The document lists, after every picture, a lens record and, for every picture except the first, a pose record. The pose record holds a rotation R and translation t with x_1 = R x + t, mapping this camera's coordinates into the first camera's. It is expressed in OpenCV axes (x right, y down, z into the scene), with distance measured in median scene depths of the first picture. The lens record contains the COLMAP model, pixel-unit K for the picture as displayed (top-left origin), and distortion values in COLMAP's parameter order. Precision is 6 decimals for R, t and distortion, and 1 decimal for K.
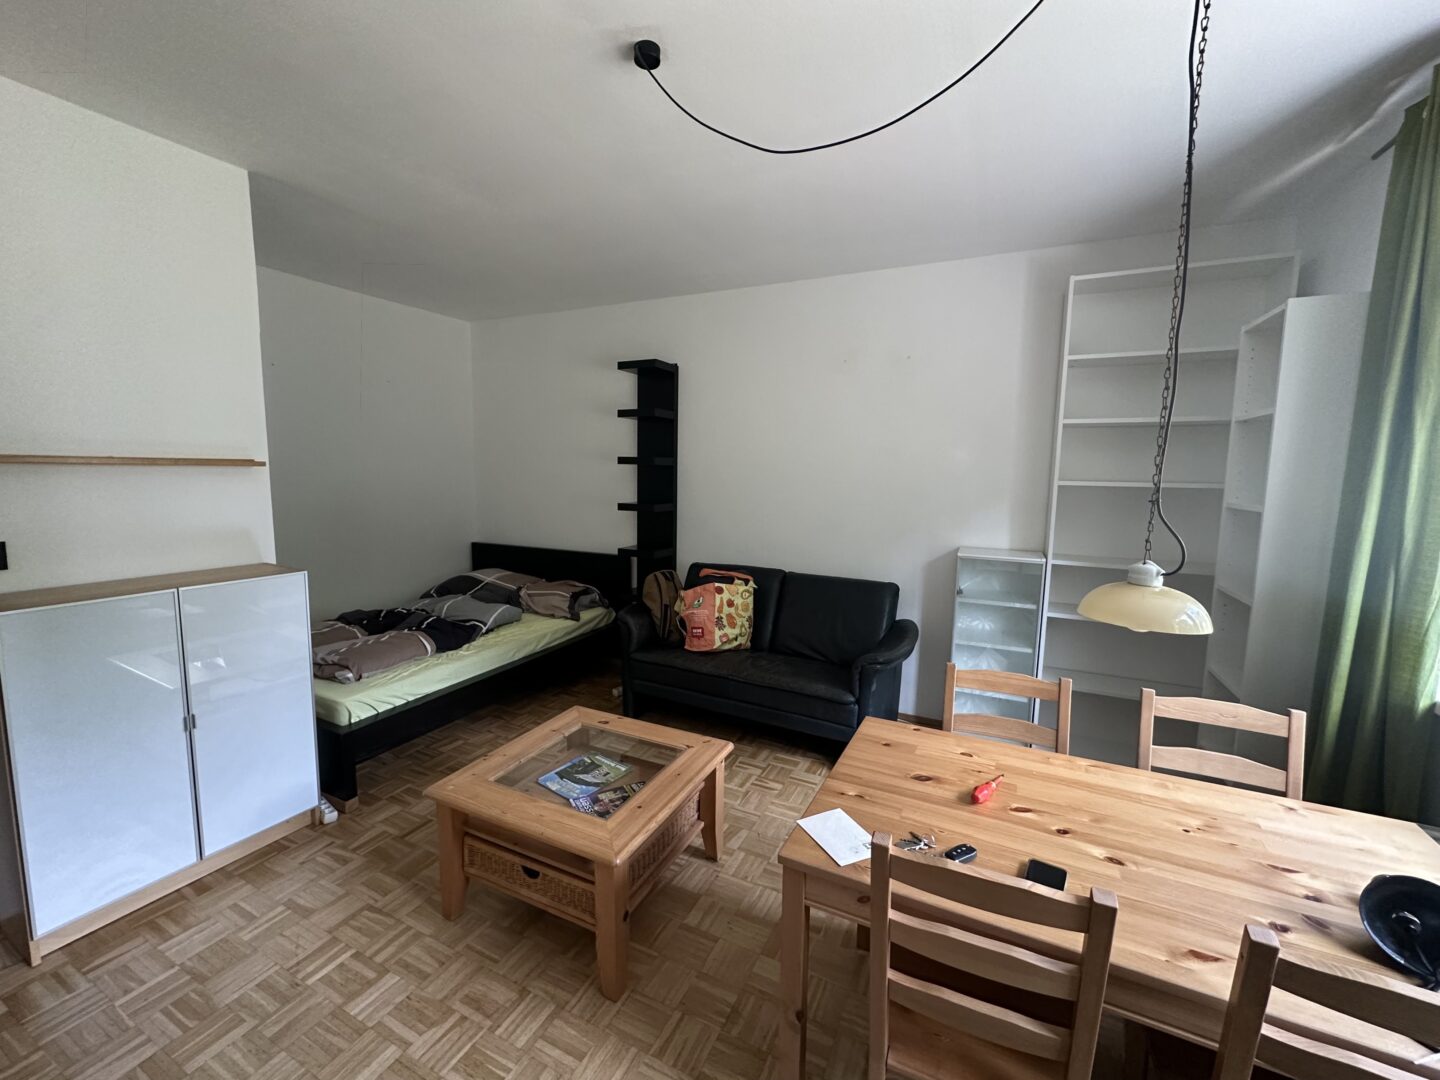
lens RADIAL K [[581.4, 0, 715.1], [0, 581.4, 537.9], [0, 0, 1]] dist [0.000689, -0.000141]
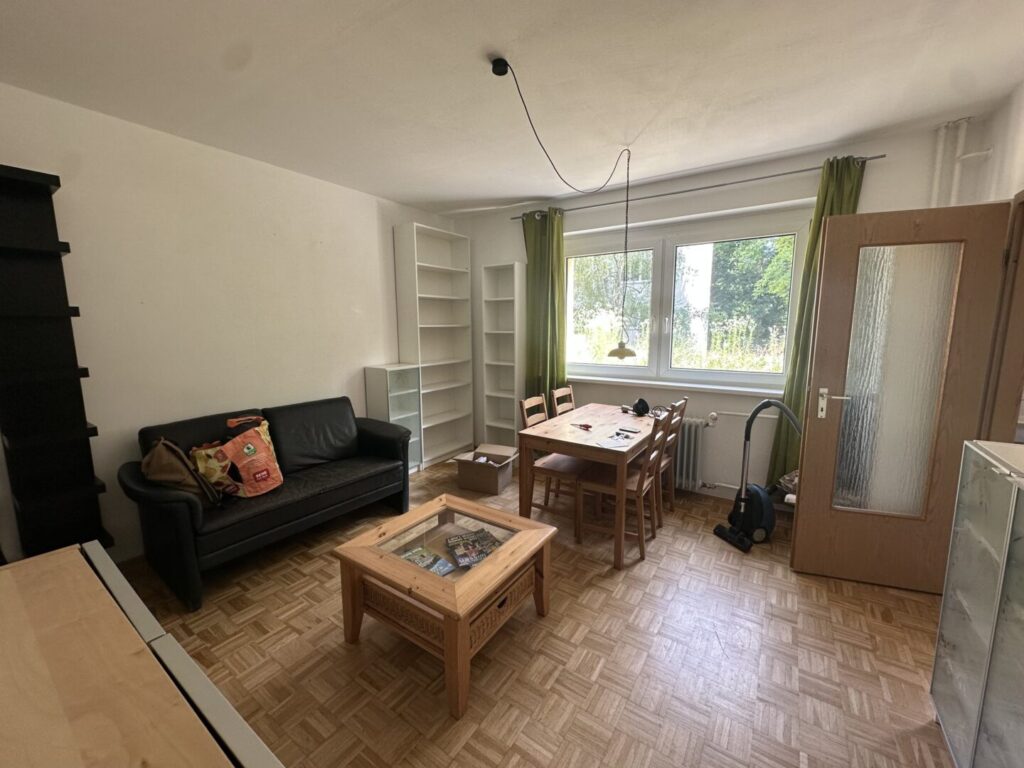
lens RADIAL K [[413.4, 0, 506.0], [0, 413.4, 384.1], [0, 0, 1]] dist [0.000689, -0.000141]
pose [[0.139092, -0.154637, 0.978131, -0.786995], [0.122451, 0.982838, 0.137969, -0.057903], [-0.982680, 0.100583, 0.155641, 0.500920]]
